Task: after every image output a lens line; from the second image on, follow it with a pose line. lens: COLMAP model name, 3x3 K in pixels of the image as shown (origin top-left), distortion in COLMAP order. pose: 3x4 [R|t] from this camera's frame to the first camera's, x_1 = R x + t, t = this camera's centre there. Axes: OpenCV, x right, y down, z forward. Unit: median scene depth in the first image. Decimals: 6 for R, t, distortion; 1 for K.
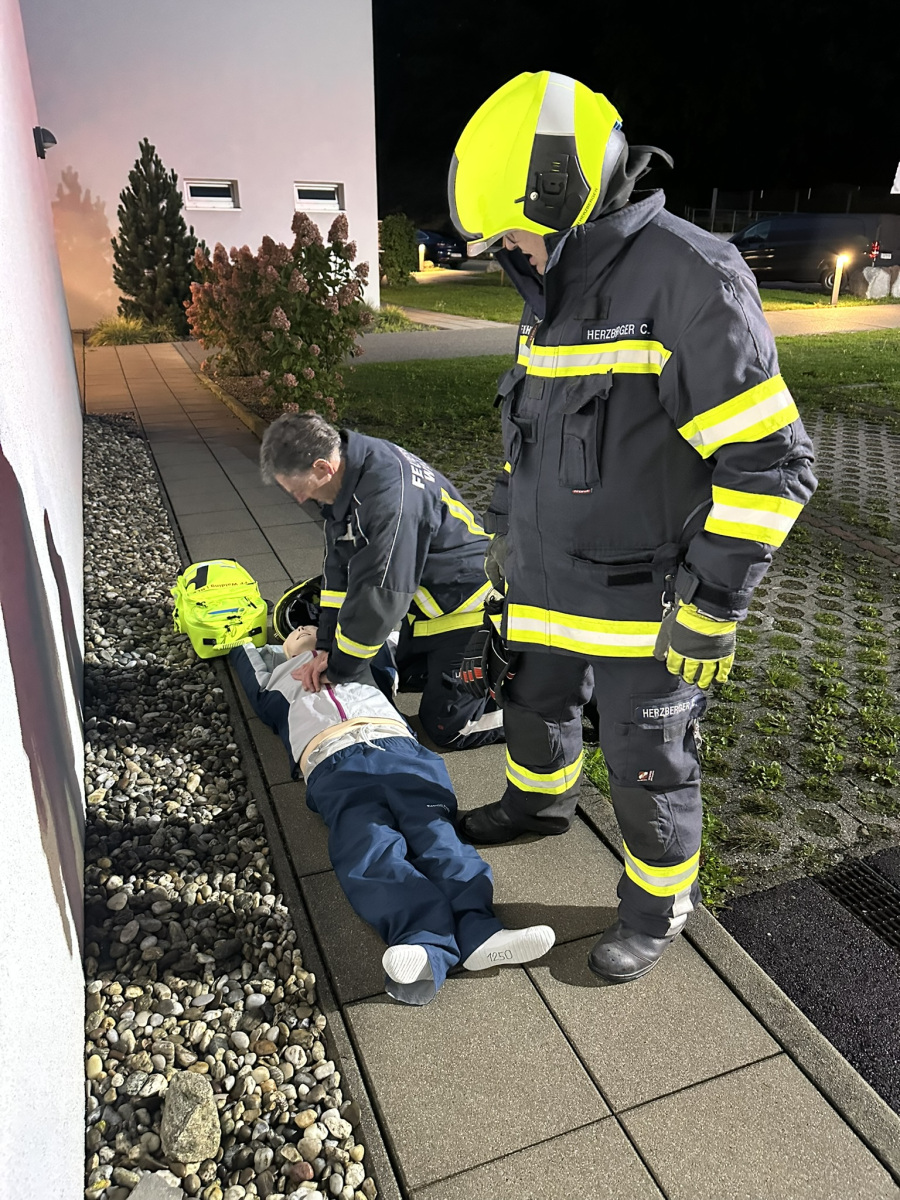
lens RADIAL K [[853.3, 0, 443.9], [0, 853.3, 604.8], [0, 0, 1]] dist [0.032897, -0.001753]
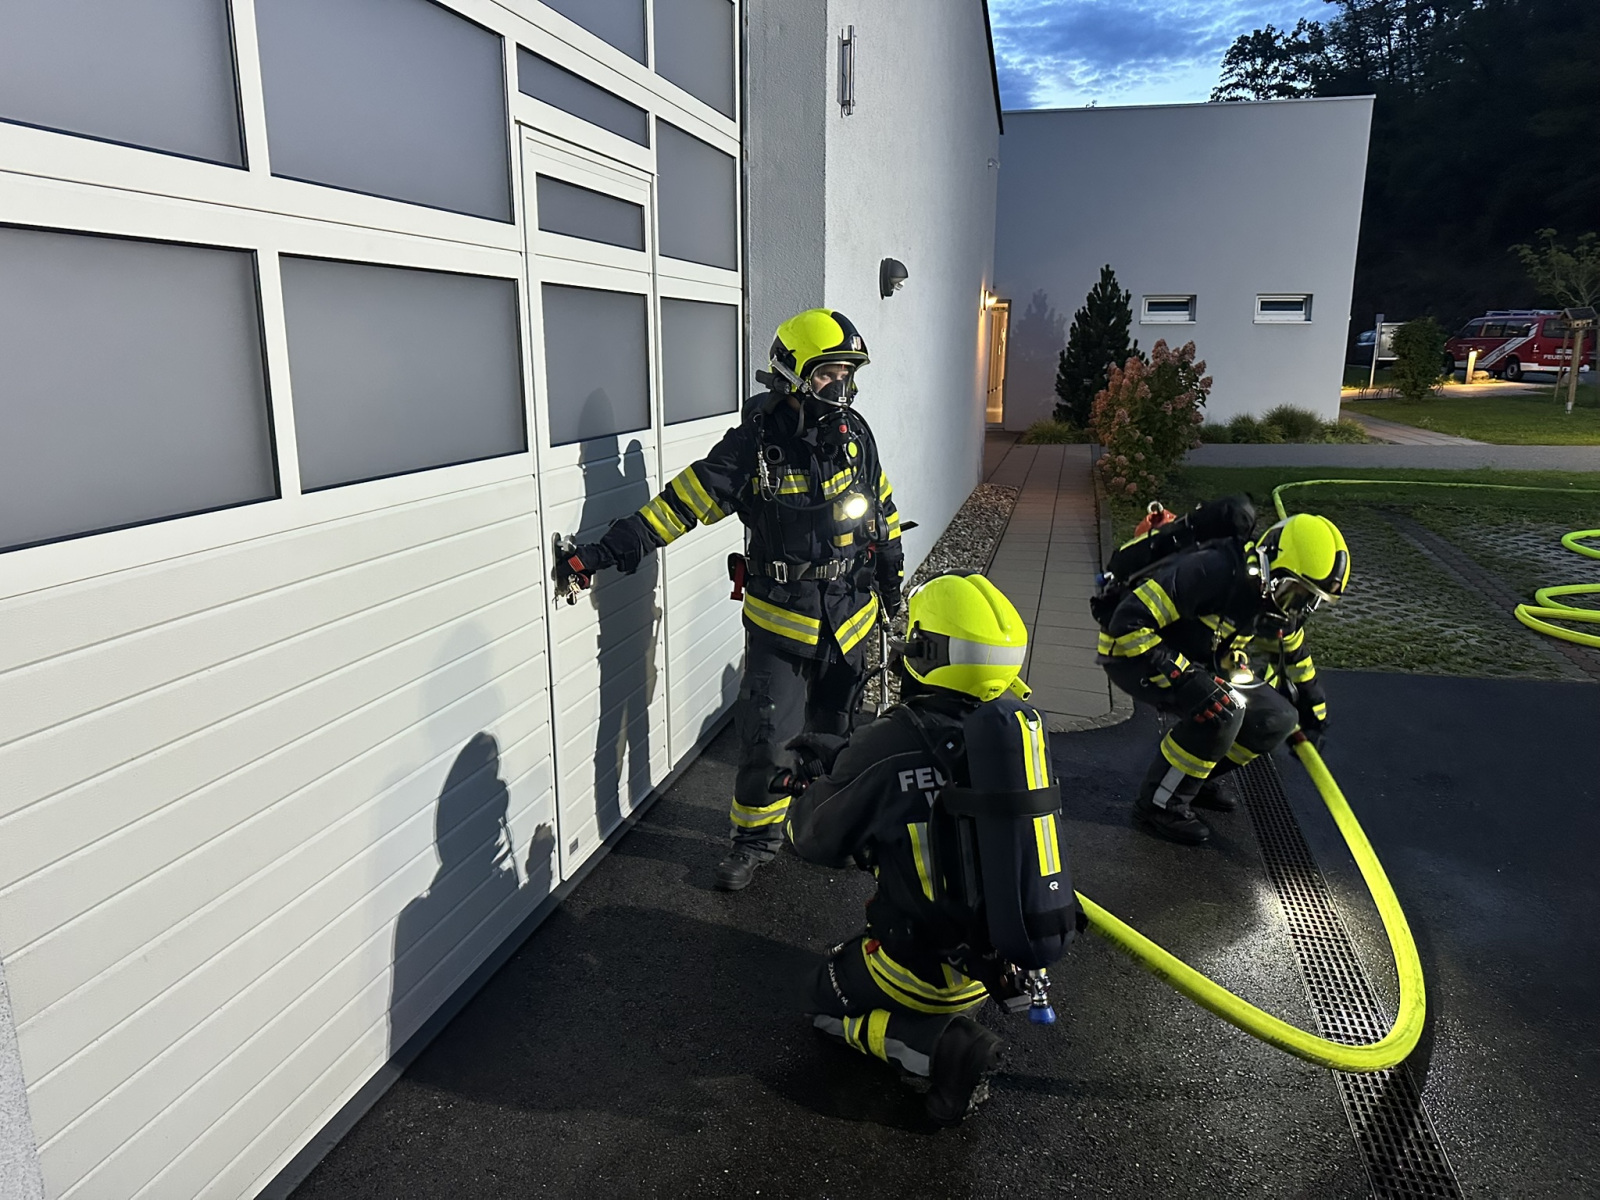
lens RADIAL K [[1137.7, 0, 800.3], [0, 1137.7, 598.2], [0, 0, 1]] dist [0.032897, -0.001753]
pose [[0.820715, 0.124777, -0.557546, 0.180453], [-0.223165, 0.968349, -0.111789, 0.105840], [0.525951, 0.216172, 0.822585, -0.277096]]
